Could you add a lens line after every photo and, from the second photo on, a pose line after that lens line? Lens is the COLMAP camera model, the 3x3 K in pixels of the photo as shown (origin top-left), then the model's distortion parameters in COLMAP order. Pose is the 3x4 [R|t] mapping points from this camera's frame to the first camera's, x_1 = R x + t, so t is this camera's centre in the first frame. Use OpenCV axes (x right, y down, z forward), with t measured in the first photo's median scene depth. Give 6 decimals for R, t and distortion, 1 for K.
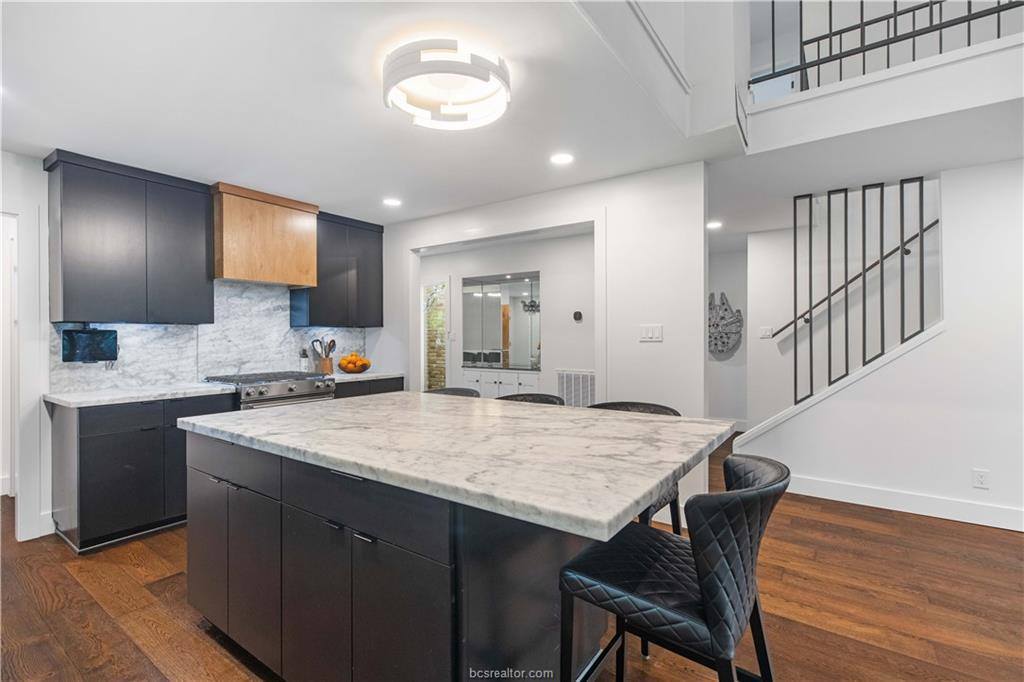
lens RADIAL K [[464.8, 0, 512.6], [0, 464.8, 339.0], [0, 0, 1]] dist [0.009493, -0.001863]
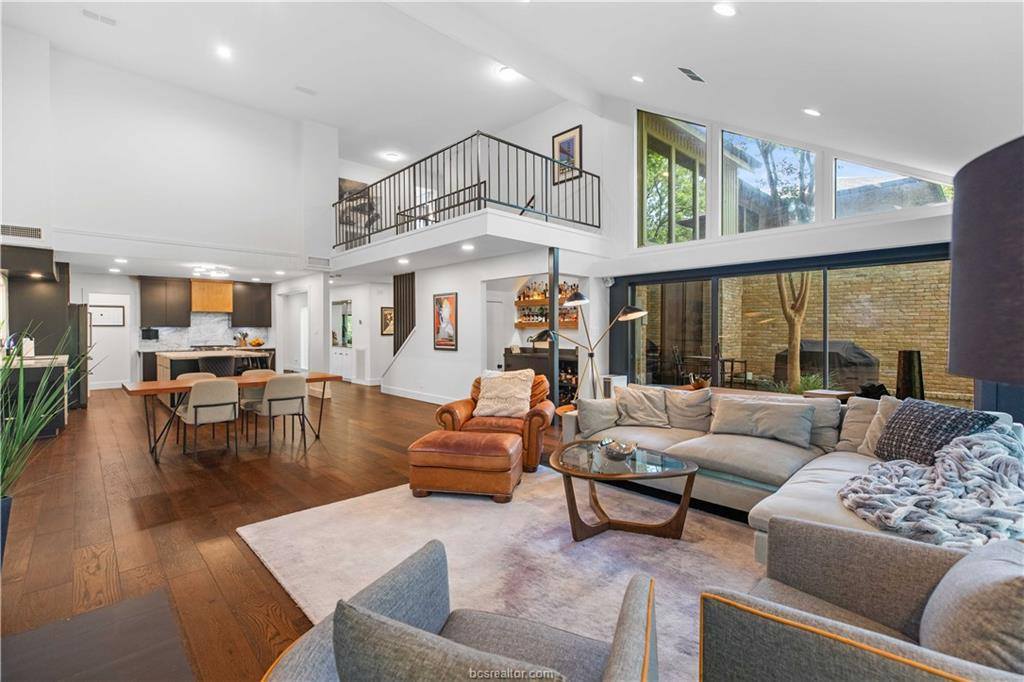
lens RADIAL K [[464.8, 0, 526.7], [0, 464.8, 330.0], [0, 0, 1]] dist [0.009493, -0.001863]
pose [[0.984523, 0.002820, -0.175232, 1.841207], [-0.003375, 0.999990, -0.002872, -0.013142], [0.175223, 0.003419, 0.984523, -1.415472]]
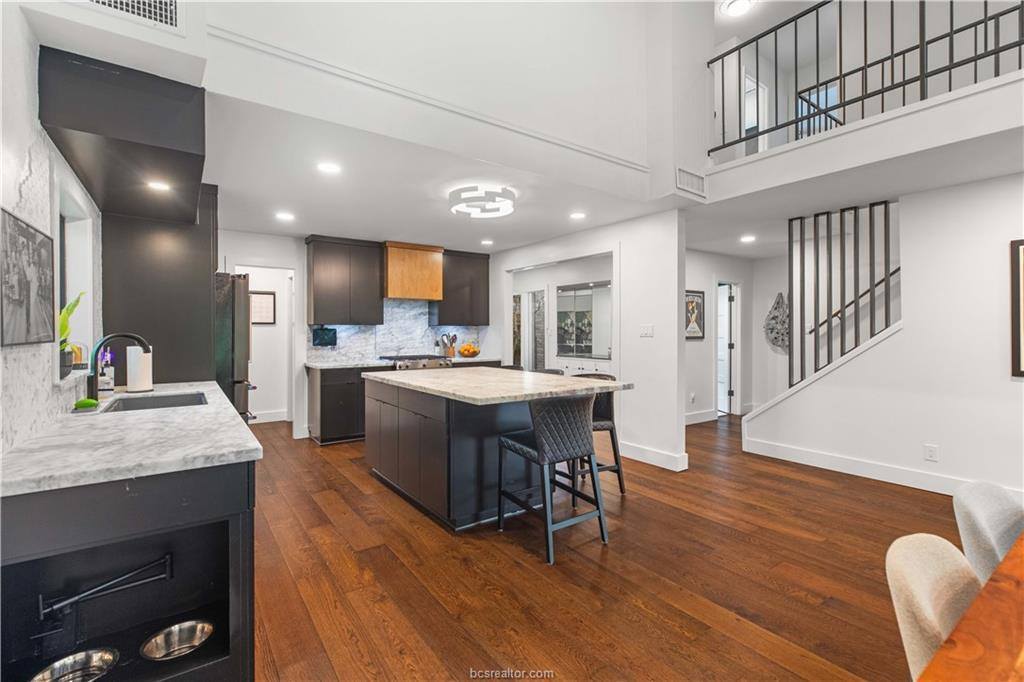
lens RADIAL K [[464.8, 0, 515.2], [0, 464.8, 333.0], [0, 0, 1]] dist [0.009493, -0.001863]
pose [[0.946549, 0.002387, -0.322552, 0.338733], [-0.002899, 0.999995, -0.001107, -0.002198], [0.322548, 0.001983, 0.946551, -0.418641]]
